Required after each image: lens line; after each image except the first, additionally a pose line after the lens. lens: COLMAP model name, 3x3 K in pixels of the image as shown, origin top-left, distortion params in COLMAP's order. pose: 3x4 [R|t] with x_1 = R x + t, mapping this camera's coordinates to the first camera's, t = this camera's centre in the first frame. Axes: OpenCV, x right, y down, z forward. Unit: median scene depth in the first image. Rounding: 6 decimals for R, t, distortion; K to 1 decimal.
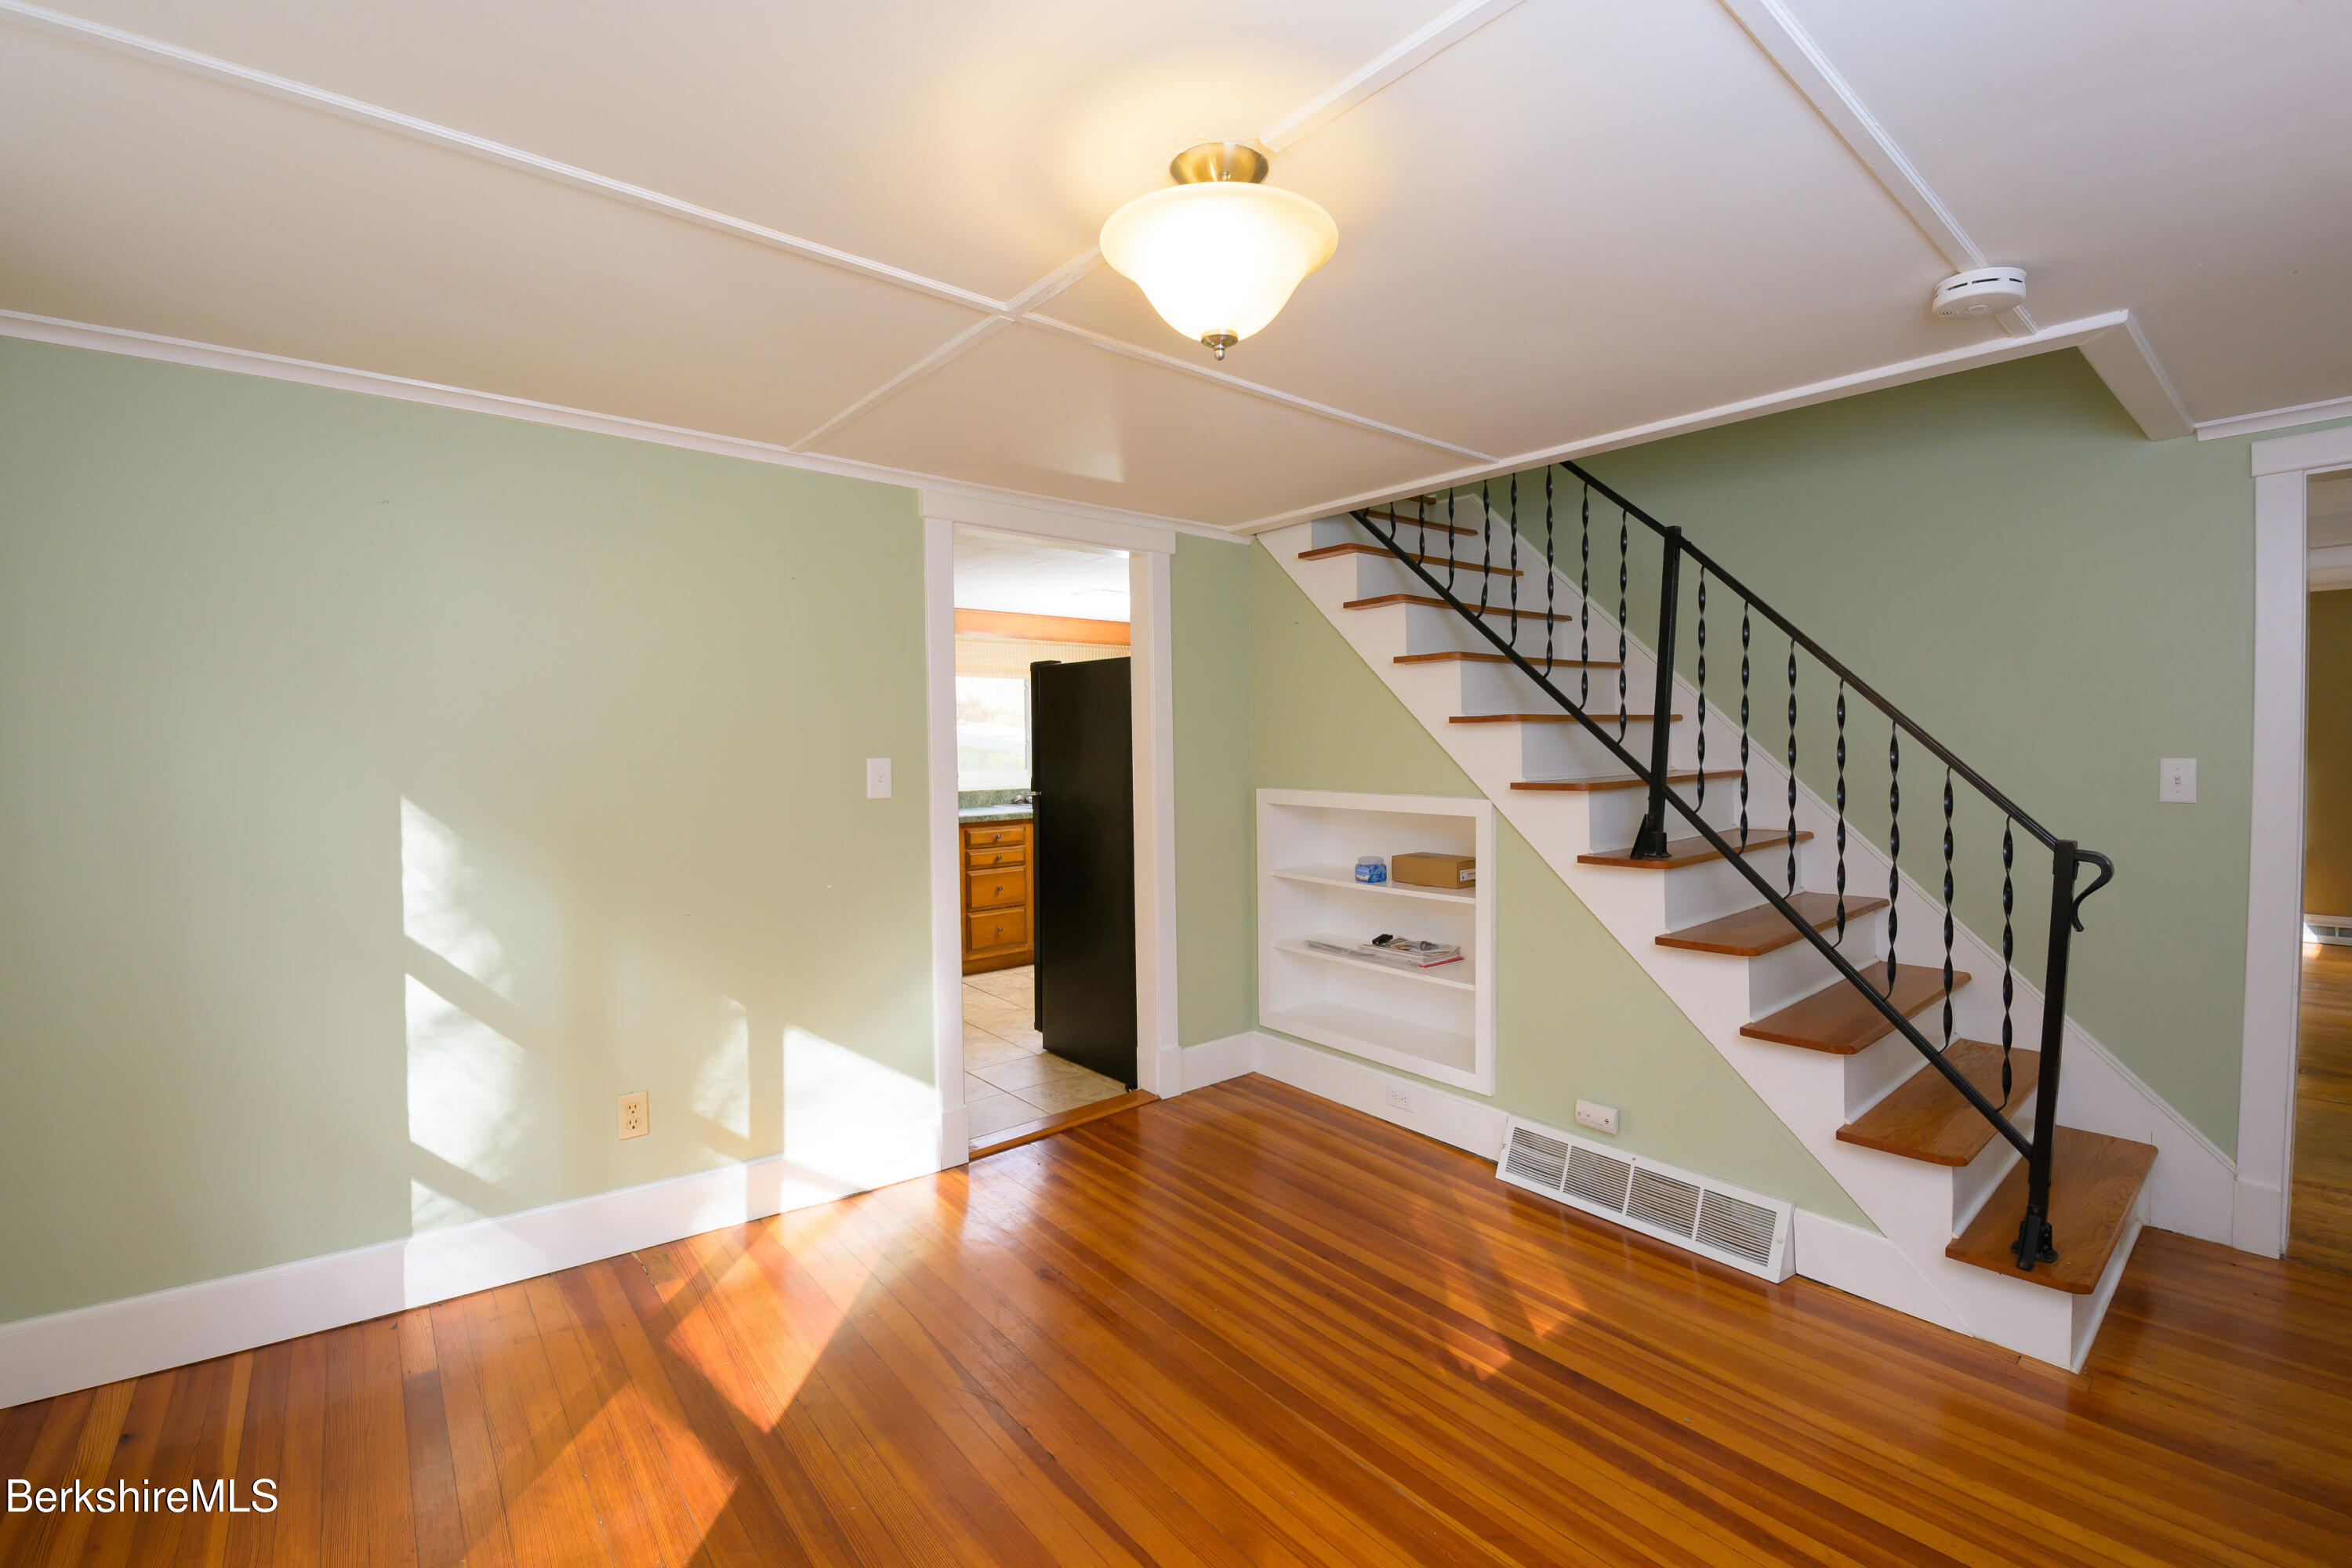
lens RADIAL K [[1017.9, 0, 1179.0], [0, 1017.9, 776.8], [0, 0, 1]] dist [-0.009522, -0.006295]
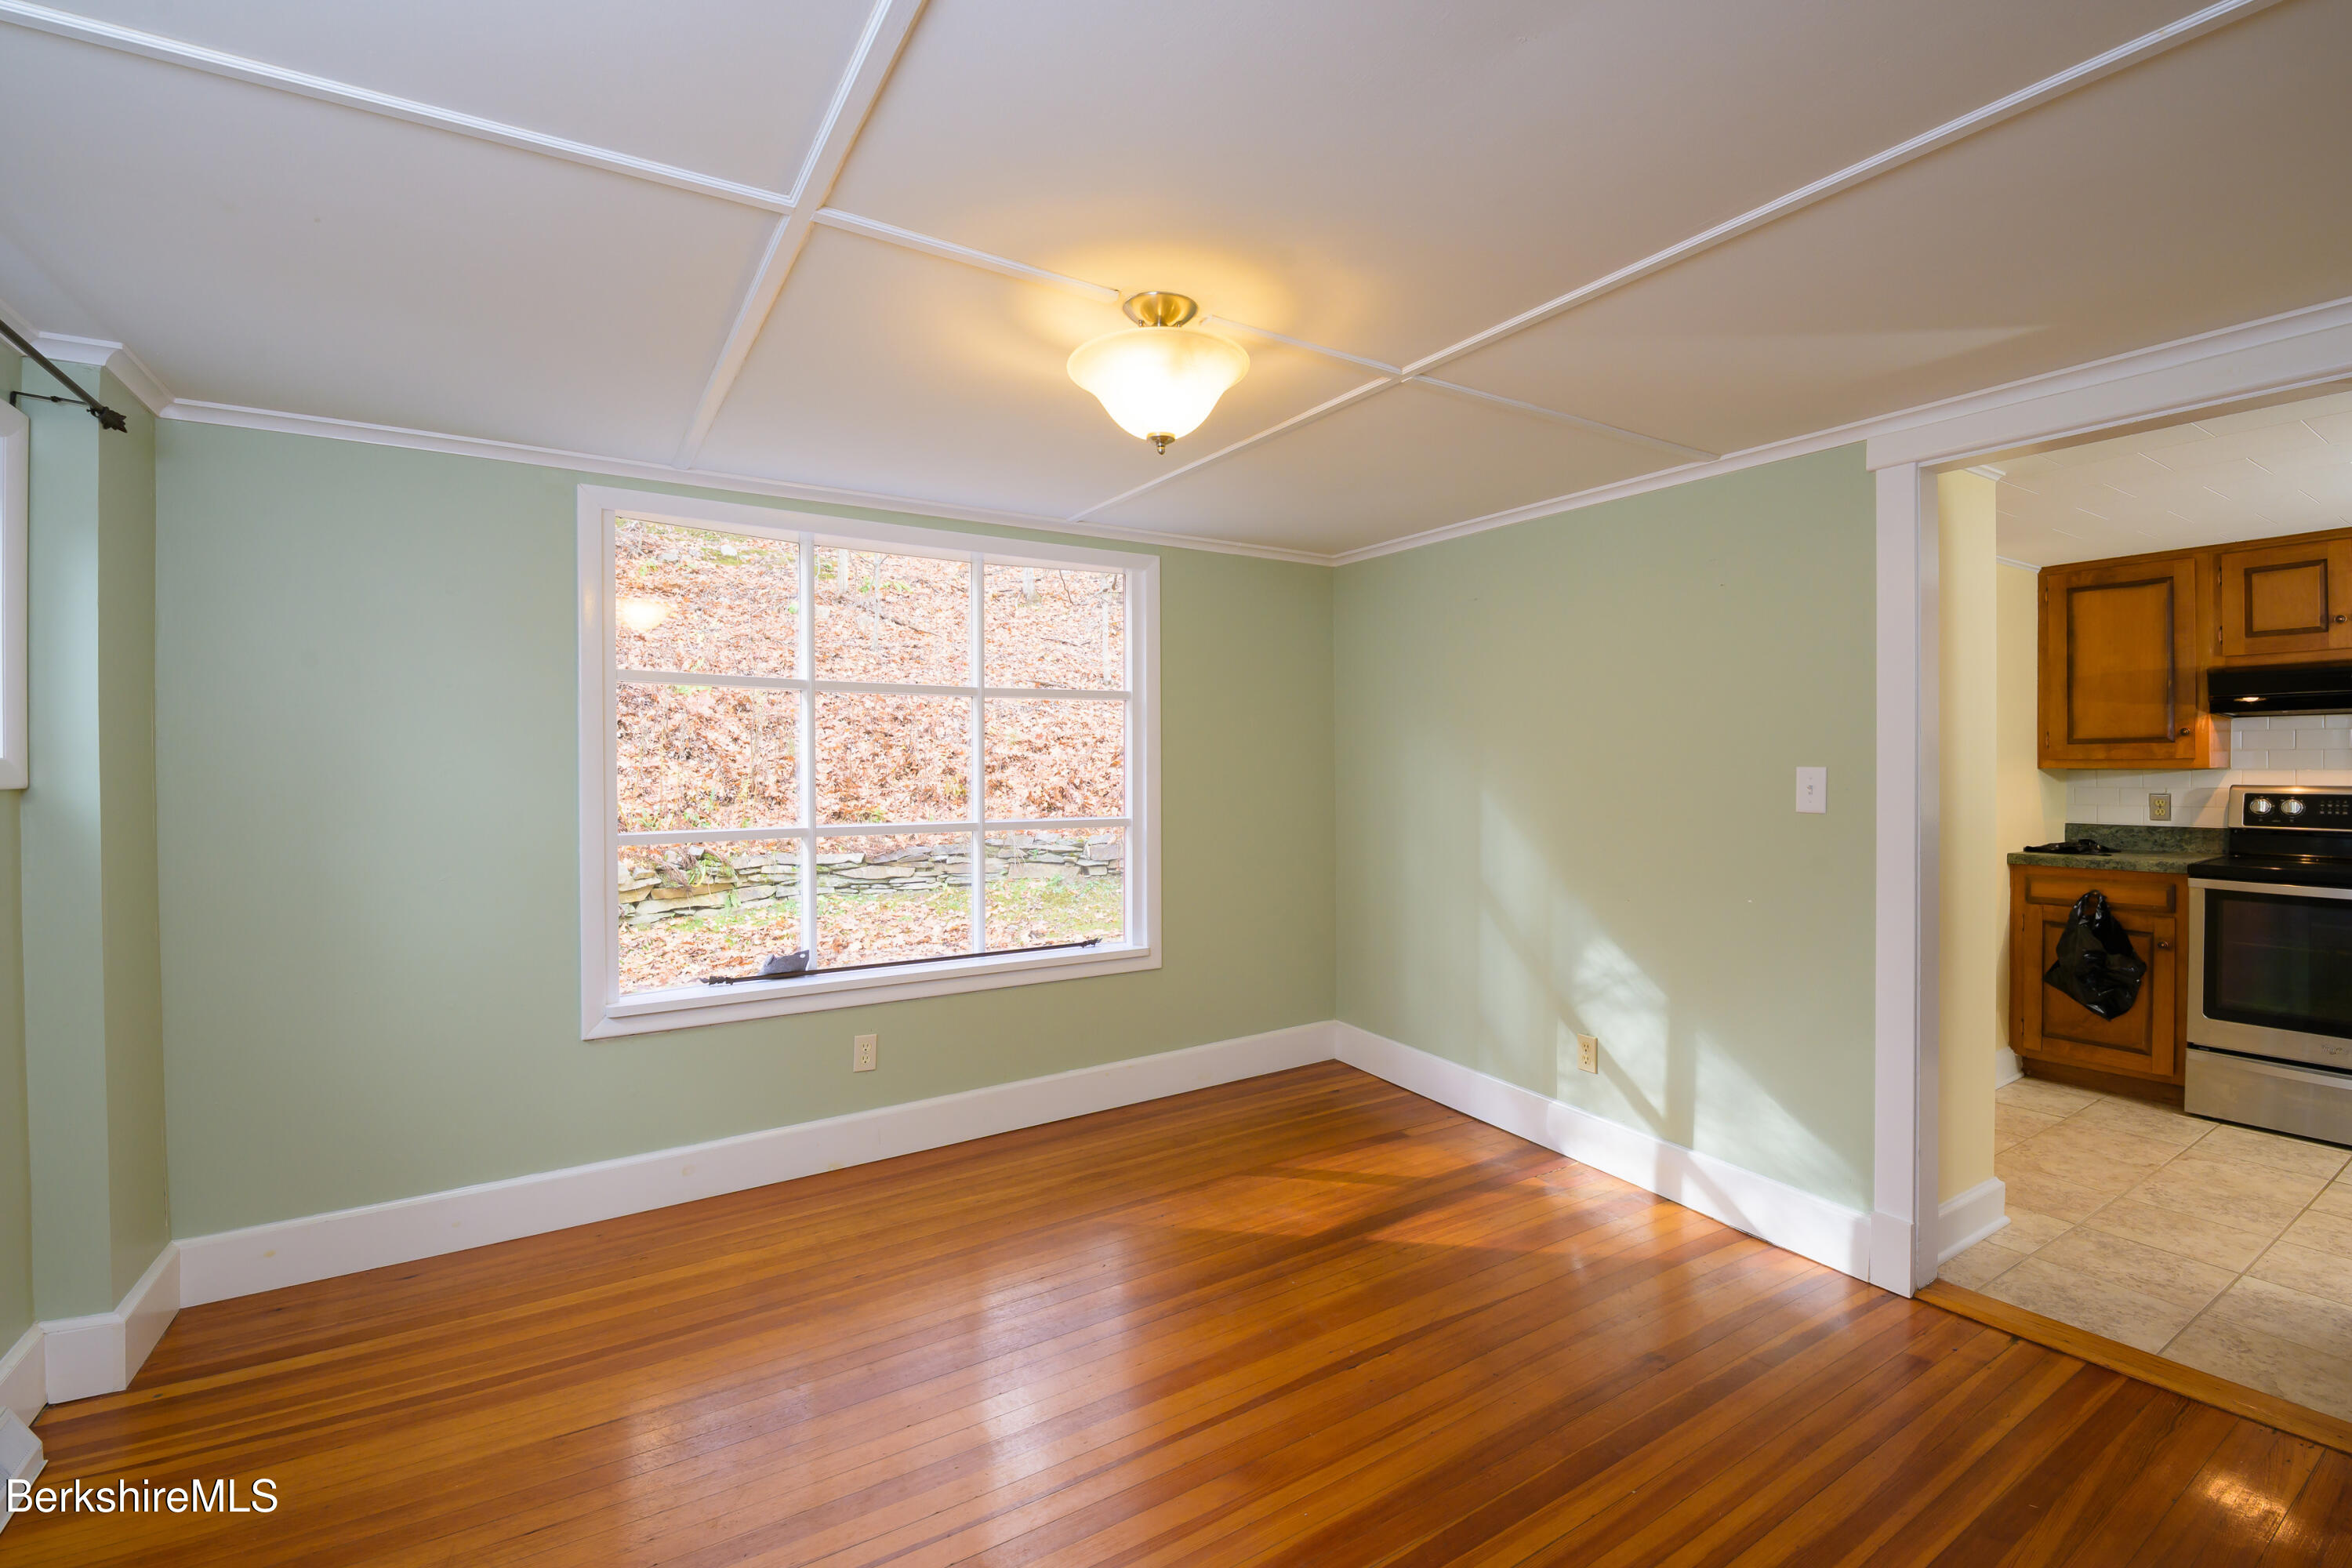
lens RADIAL K [[1017.9, 0, 1195.4], [0, 1017.9, 778.4], [0, 0, 1]] dist [-0.009522, -0.006295]
pose [[-0.130536, 0.022685, -0.991184, 0.793595], [-0.025012, 0.999345, 0.026166, -0.021661], [0.991128, 0.028207, -0.129883, 0.732999]]
